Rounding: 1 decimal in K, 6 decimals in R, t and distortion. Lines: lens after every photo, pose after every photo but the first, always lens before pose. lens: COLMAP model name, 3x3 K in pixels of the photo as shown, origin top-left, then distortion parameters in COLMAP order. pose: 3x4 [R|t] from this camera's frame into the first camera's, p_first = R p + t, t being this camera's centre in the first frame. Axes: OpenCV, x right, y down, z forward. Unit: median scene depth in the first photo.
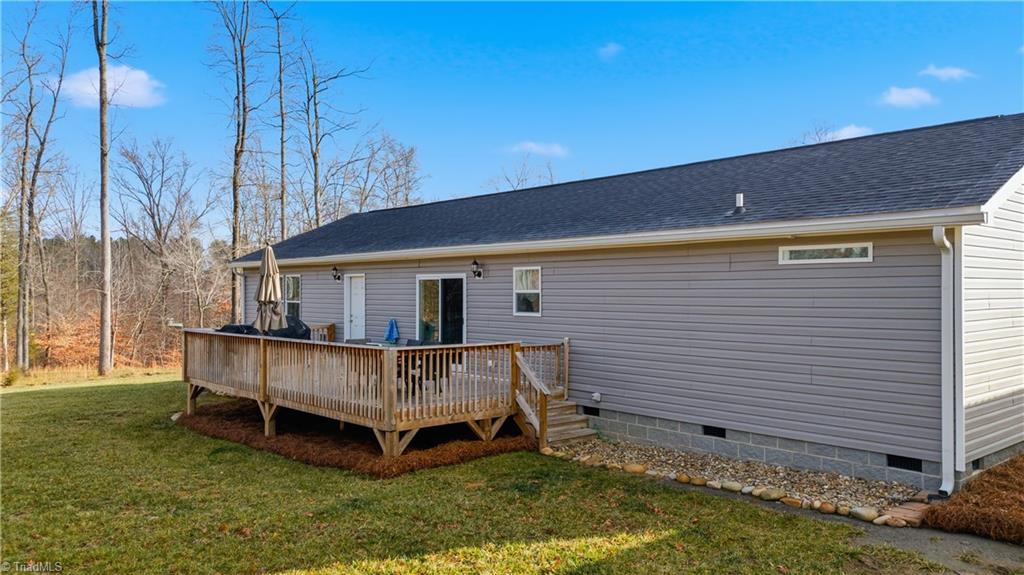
lens RADIAL K [[750.2, 0, 515.0], [0, 750.2, 288.7], [0, 0, 1]] dist [0.100468, -0.103503]
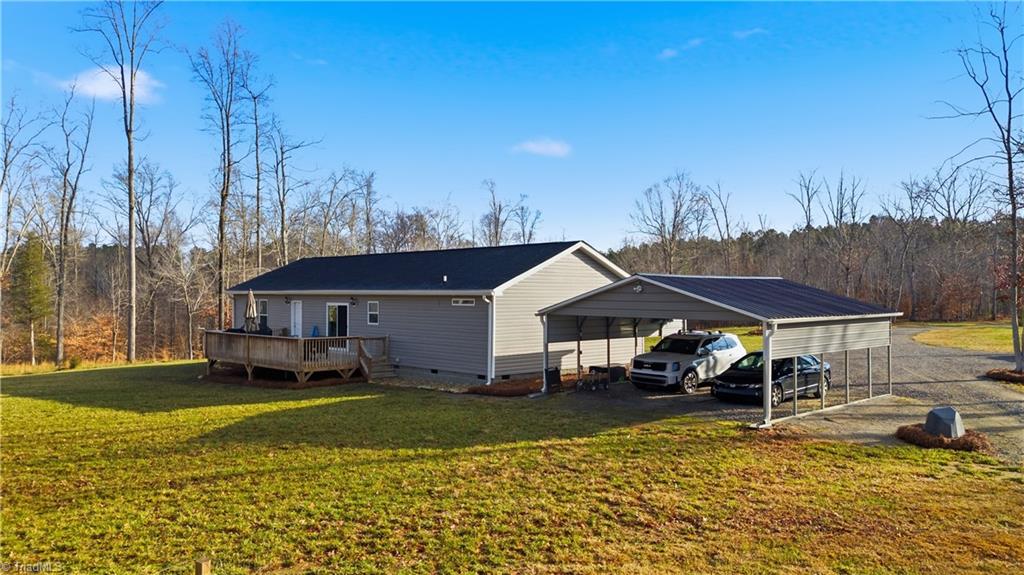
lens RADIAL K [[750.2, 0, 515.0], [0, 750.2, 288.7], [0, 0, 1]] dist [0.100468, -0.103503]
pose [[0.999597, 0.001721, 0.028340, 0.303157], [-0.001661, 0.999996, -0.002126, -0.052048], [-0.028344, 0.002078, 0.999596, -0.976738]]
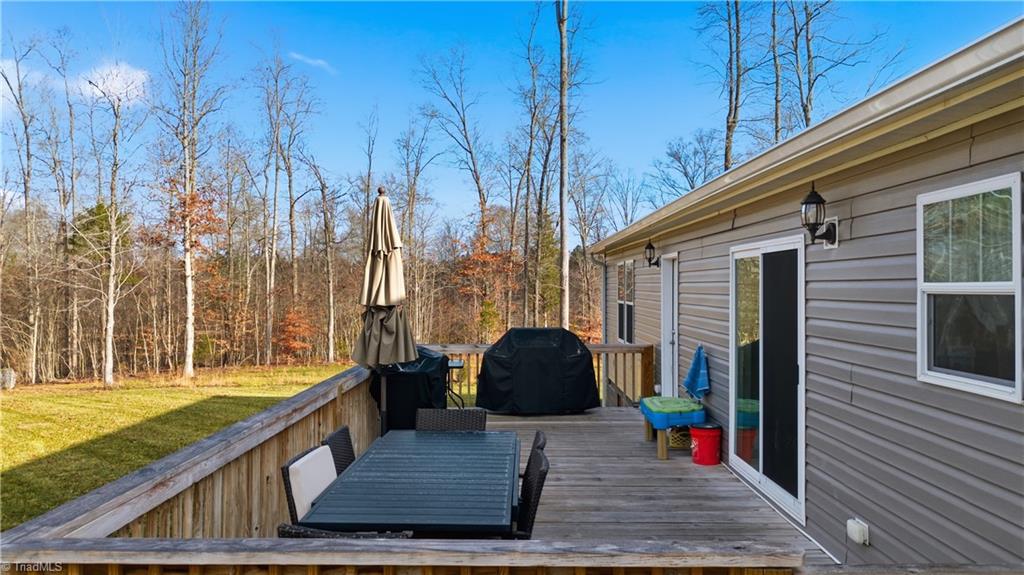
lens RADIAL K [[750.2, 0, 515.0], [0, 750.2, 288.7], [0, 0, 1]] dist [0.100468, -0.103503]
pose [[0.749642, 0.003815, -0.661833, 0.059358], [-0.000333, 0.999985, 0.005387, 0.002217], [0.661844, -0.003818, 0.749632, 0.603592]]
